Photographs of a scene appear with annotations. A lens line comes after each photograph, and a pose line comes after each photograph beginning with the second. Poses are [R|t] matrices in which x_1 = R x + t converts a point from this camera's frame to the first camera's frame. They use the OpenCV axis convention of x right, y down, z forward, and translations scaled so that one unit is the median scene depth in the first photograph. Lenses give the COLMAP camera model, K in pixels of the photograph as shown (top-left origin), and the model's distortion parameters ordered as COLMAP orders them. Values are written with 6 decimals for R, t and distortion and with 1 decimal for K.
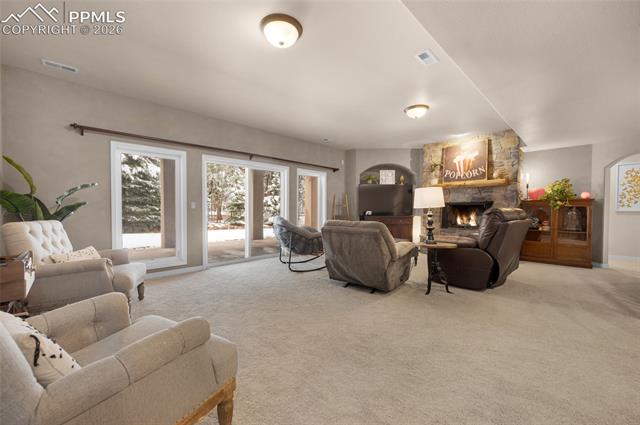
lens RADIAL K [[254.1, 0, 317.2], [0, 254.1, 213.5], [0, 0, 1]] dist [-0.002418, -0.000319]
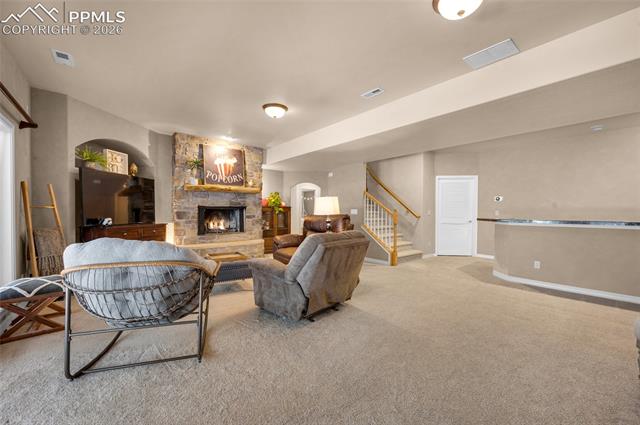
lens RADIAL K [[254.1, 0, 317.4], [0, 254.1, 212.8], [0, 0, 1]] dist [-0.002418, -0.000319]
pose [[0.084860, -0.002519, 0.996390, -0.372879], [0.009520, 0.999953, 0.001717, -0.018601], [-0.996347, 0.009340, 0.084880, 0.555804]]
